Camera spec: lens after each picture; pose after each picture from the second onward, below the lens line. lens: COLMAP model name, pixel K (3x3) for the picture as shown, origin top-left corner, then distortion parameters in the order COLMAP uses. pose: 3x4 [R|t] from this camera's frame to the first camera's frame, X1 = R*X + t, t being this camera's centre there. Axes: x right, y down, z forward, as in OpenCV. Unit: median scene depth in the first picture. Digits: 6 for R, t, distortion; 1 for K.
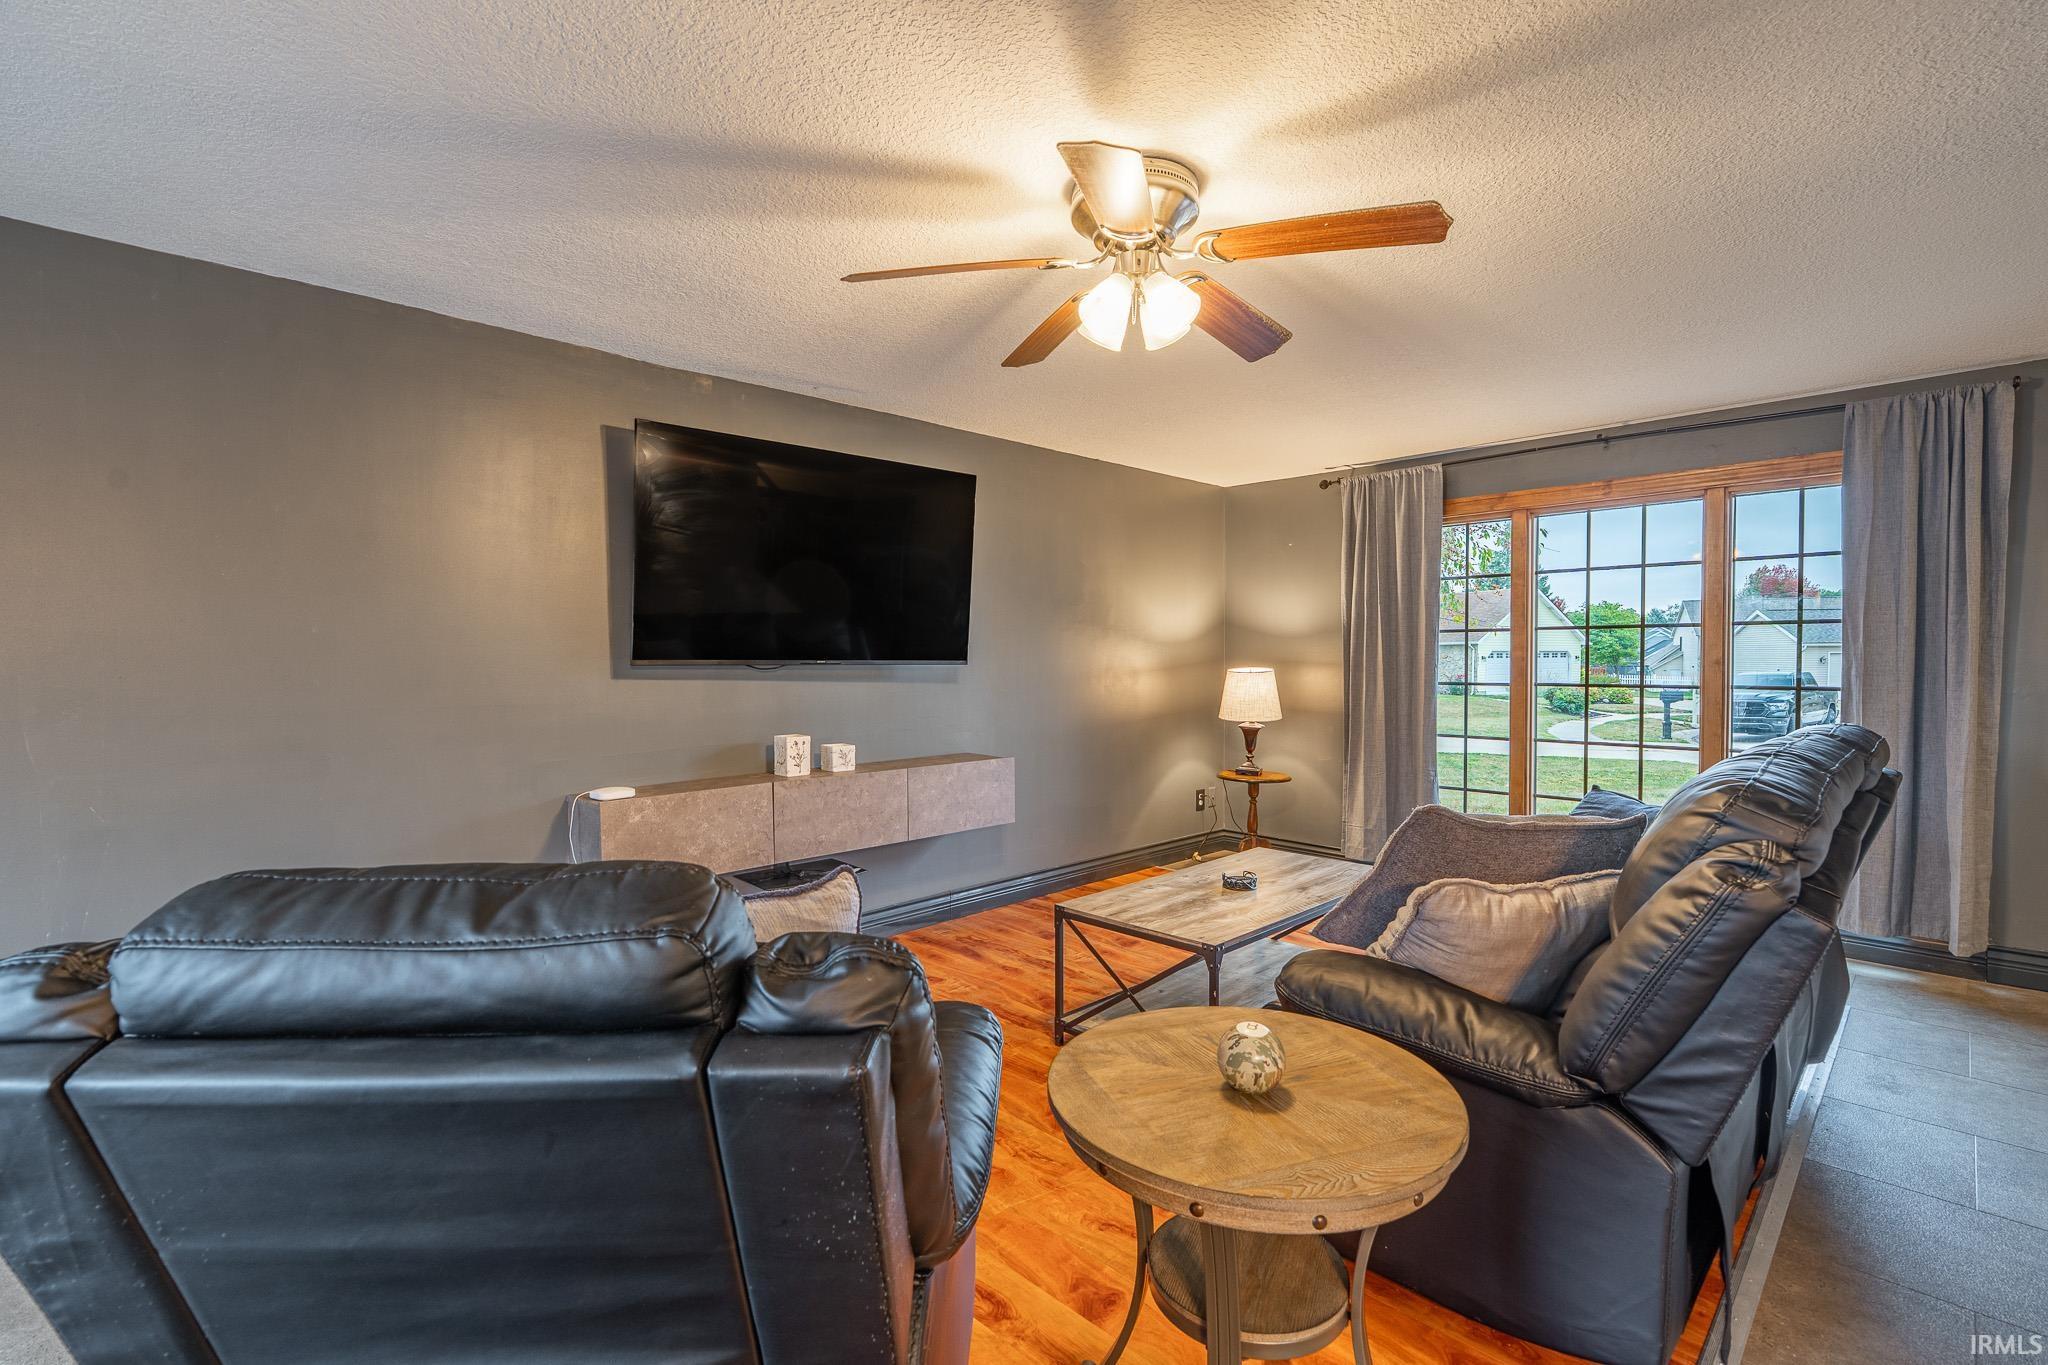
lens RADIAL K [[923.2, 0, 1030.0], [0, 923.2, 678.7], [0, 0, 1]] dist [-0.002881, 0.000487]
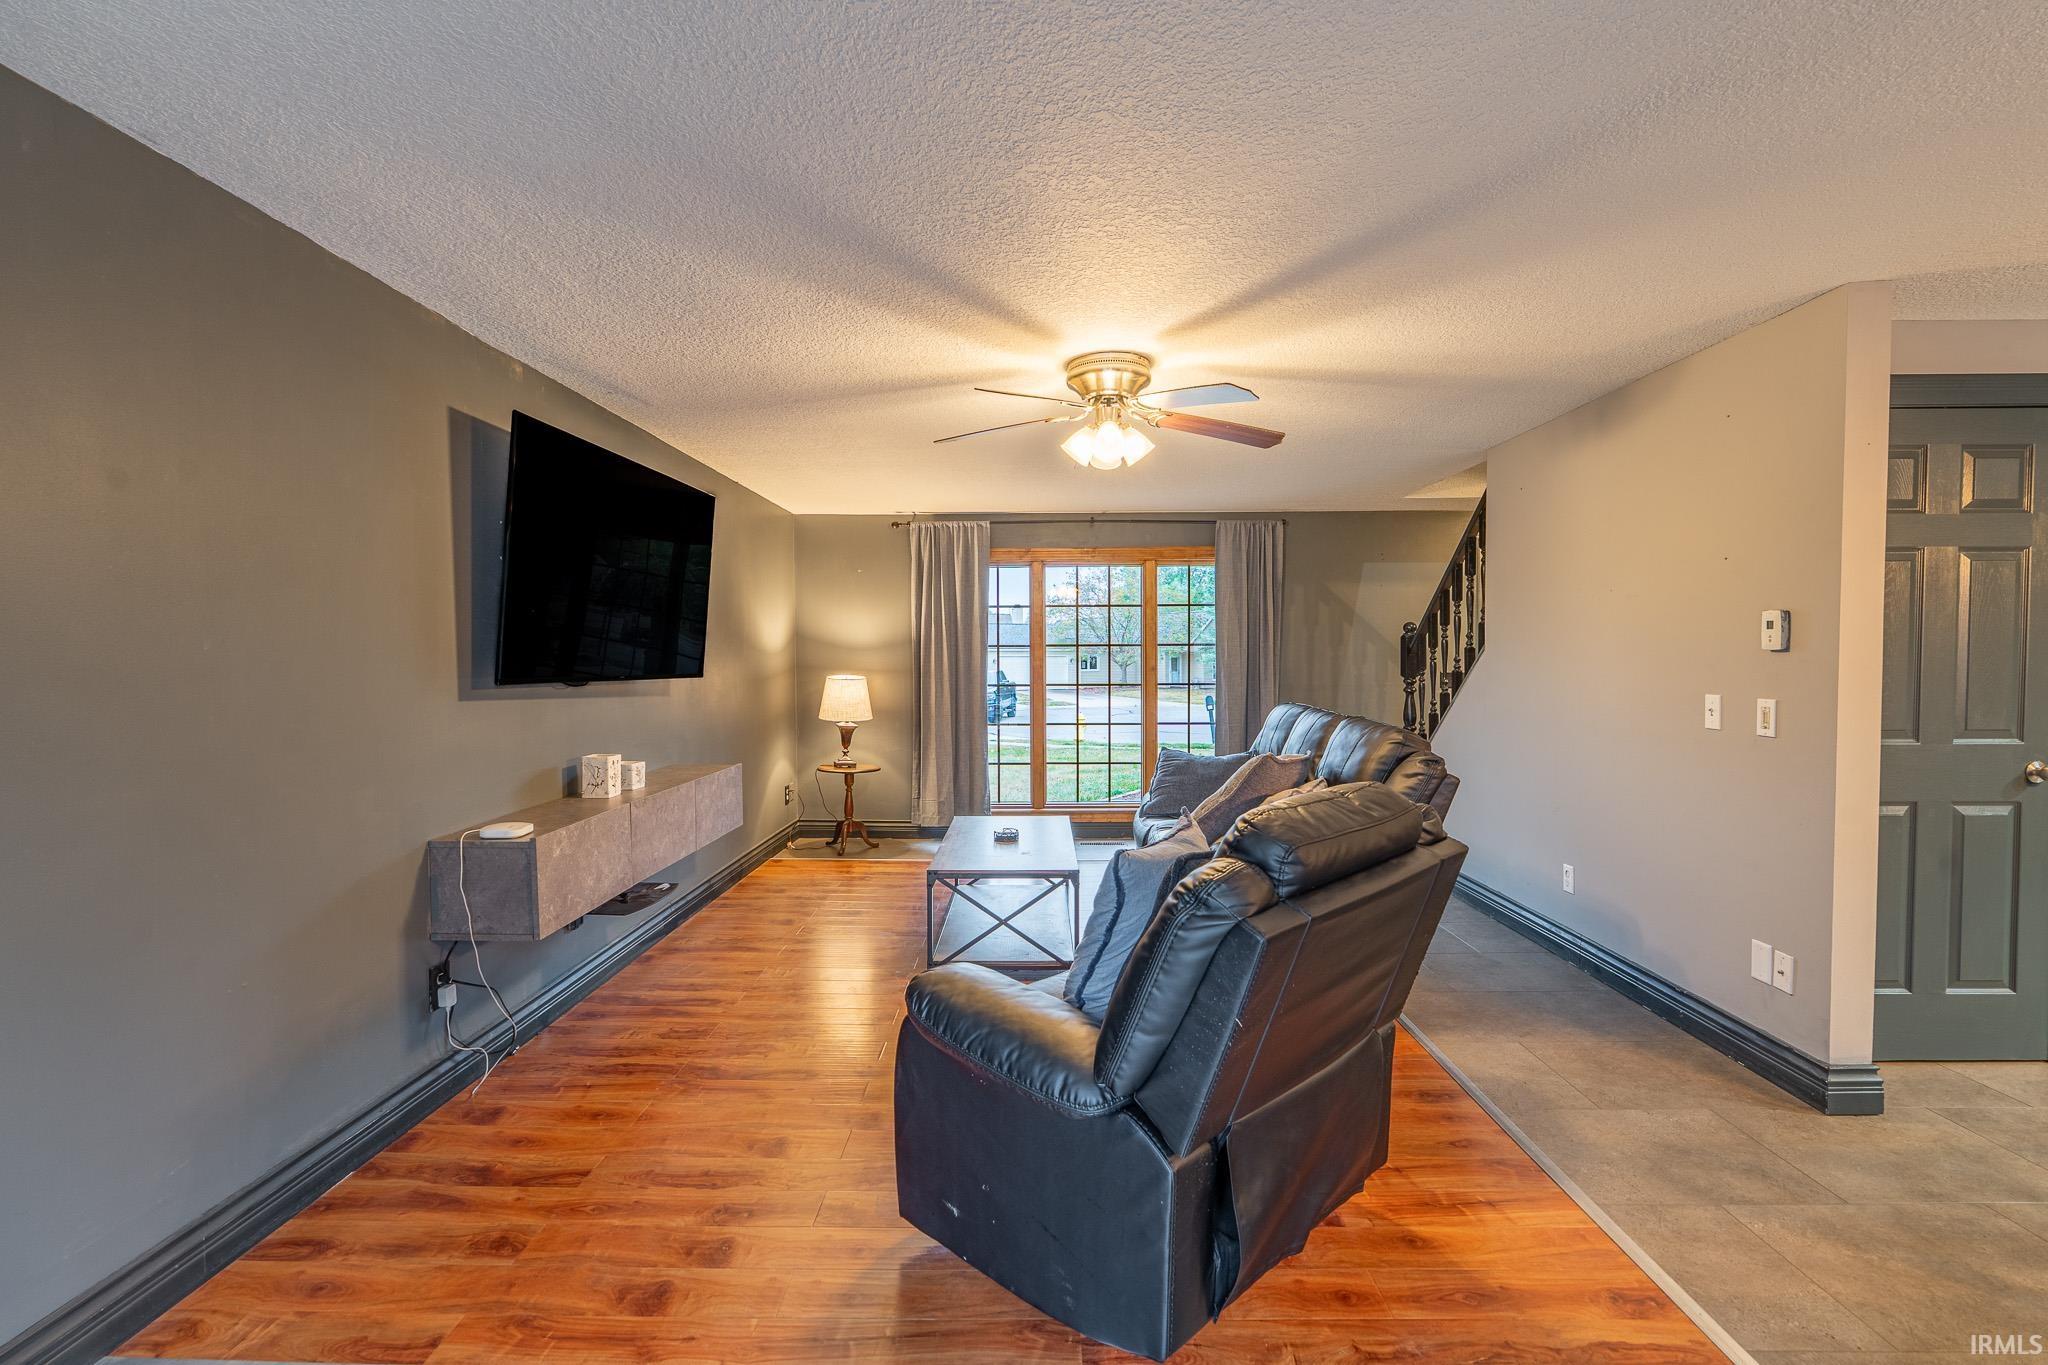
lens RADIAL K [[923.2, 0, 1025.2], [0, 923.2, 677.1], [0, 0, 1]] dist [-0.002881, 0.000487]
pose [[0.713281, -0.014557, 0.700727, -0.540909], [0.016972, 0.999850, 0.003495, -0.012936], [-0.700673, 0.009400, 0.713421, 0.011297]]
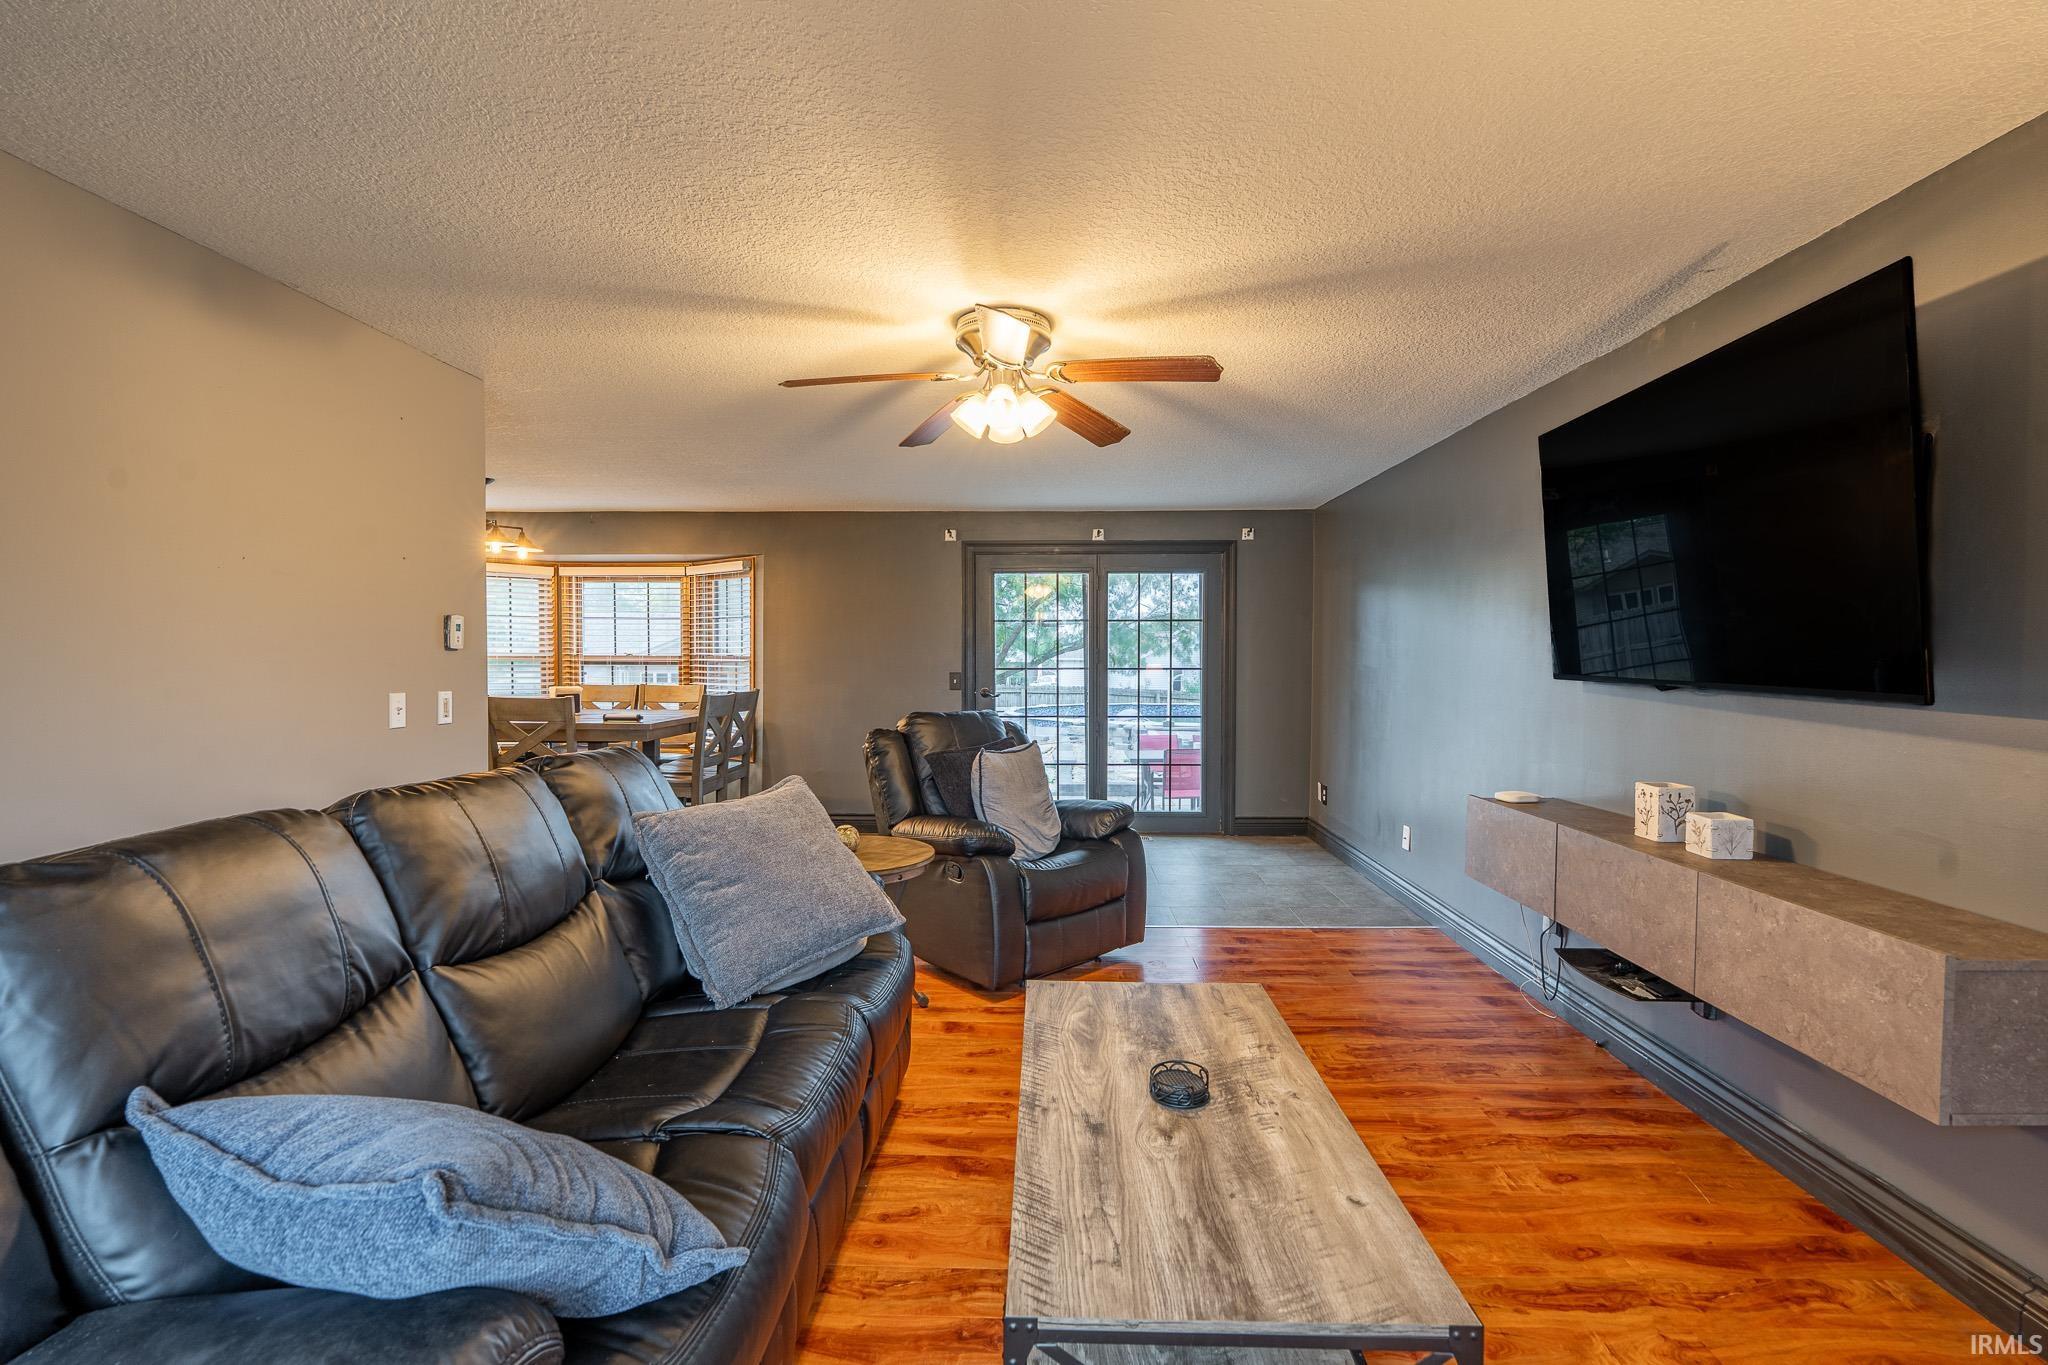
lens RADIAL K [[923.2, 0, 1025.4], [0, 923.2, 673.4], [0, 0, 1]] dist [-0.002881, 0.000487]
pose [[-0.722324, 0.014699, -0.691399, 0.526801], [-0.015814, 0.999162, 0.037763, -0.038383], [0.691374, 0.038211, -0.721486, 1.034169]]
